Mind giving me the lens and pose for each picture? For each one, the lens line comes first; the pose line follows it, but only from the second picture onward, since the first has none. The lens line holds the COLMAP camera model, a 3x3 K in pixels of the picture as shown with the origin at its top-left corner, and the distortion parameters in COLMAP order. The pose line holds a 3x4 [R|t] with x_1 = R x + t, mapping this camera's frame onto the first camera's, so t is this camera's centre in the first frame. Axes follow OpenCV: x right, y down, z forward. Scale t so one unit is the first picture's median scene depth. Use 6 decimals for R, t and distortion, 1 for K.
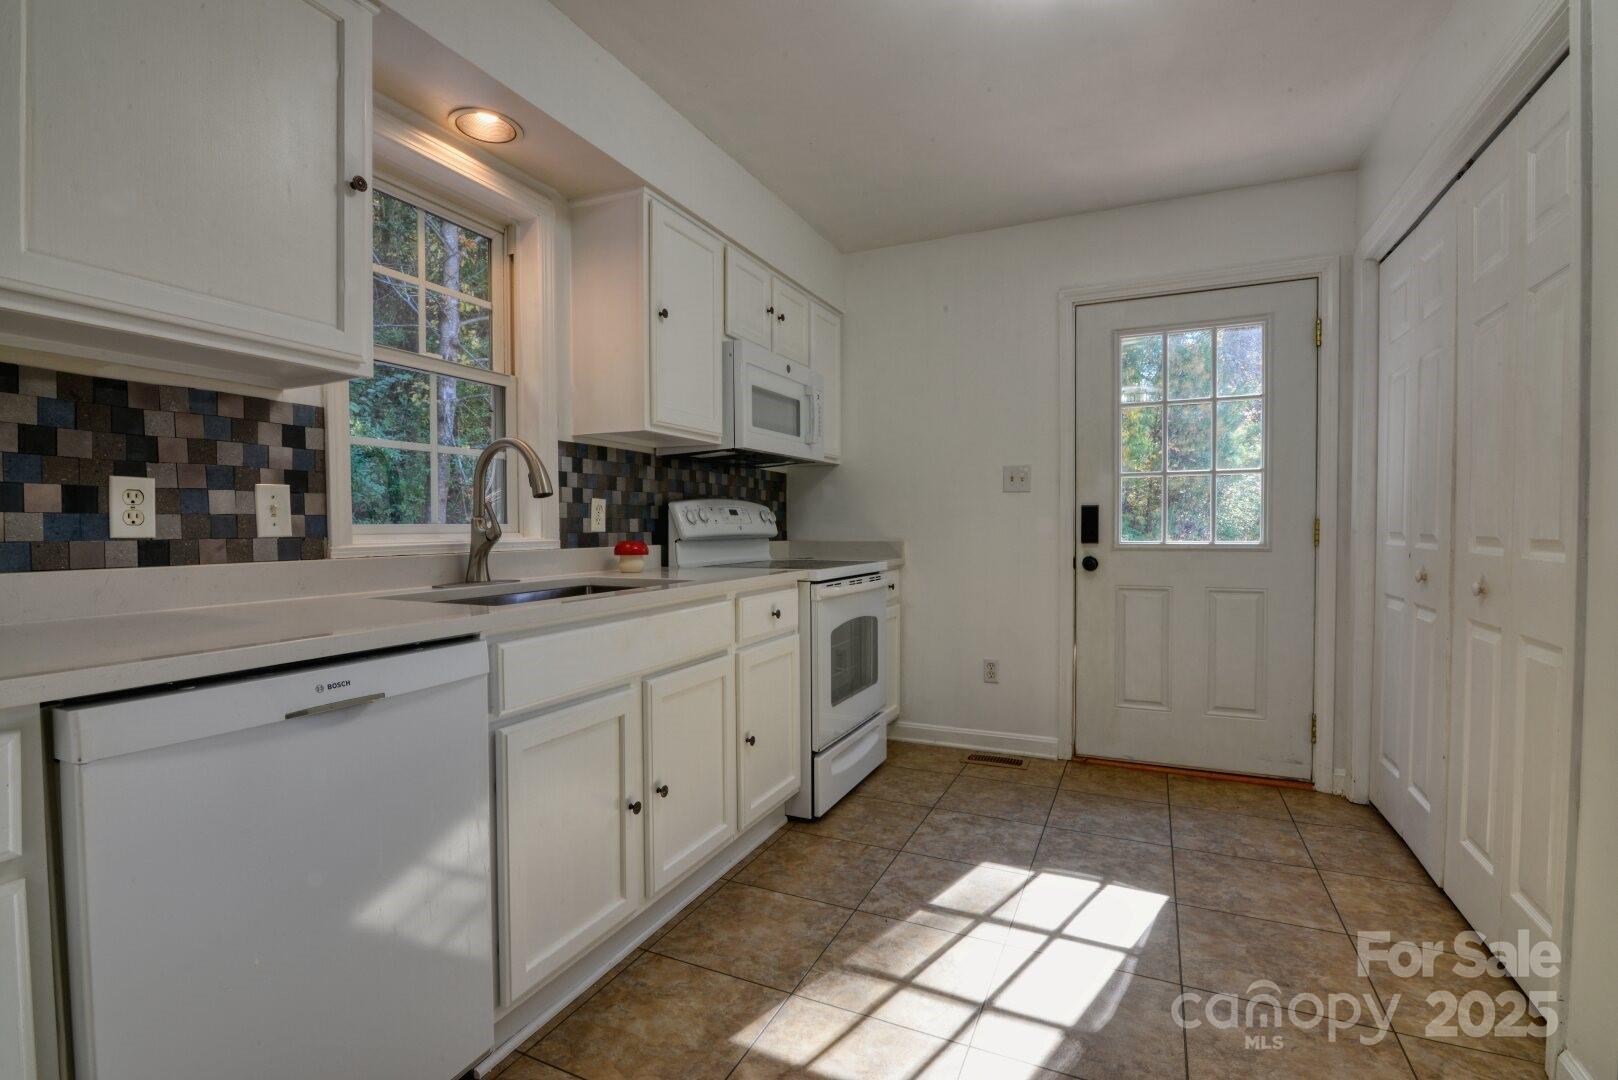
lens RADIAL K [[760.3, 0, 809.3], [0, 760.3, 540.6], [0, 0, 1]] dist [-0.014447, 0.001119]
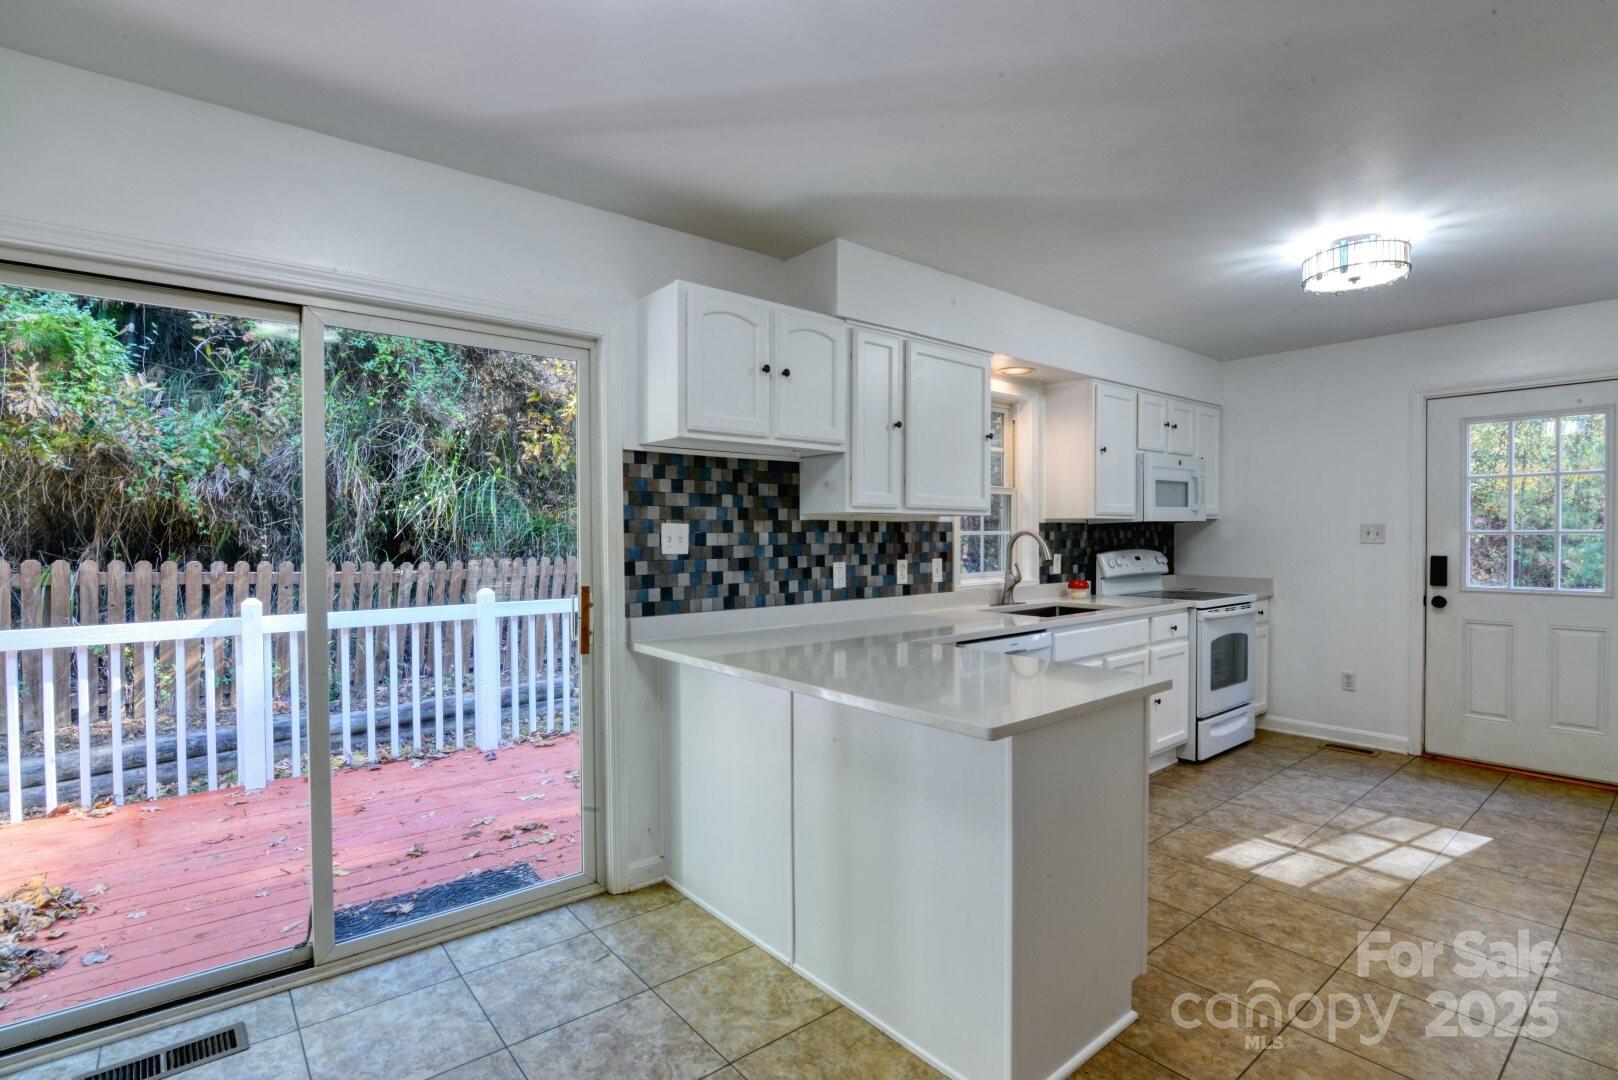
lens RADIAL K [[760.3, 0, 817.6], [0, 760.3, 548.3], [0, 0, 1]] dist [-0.014447, 0.001119]
pose [[0.902223, 0.008328, -0.431189, -0.029736], [-0.009049, 0.999959, 0.000381, -0.060227], [0.431175, 0.003558, 0.902261, -0.703314]]
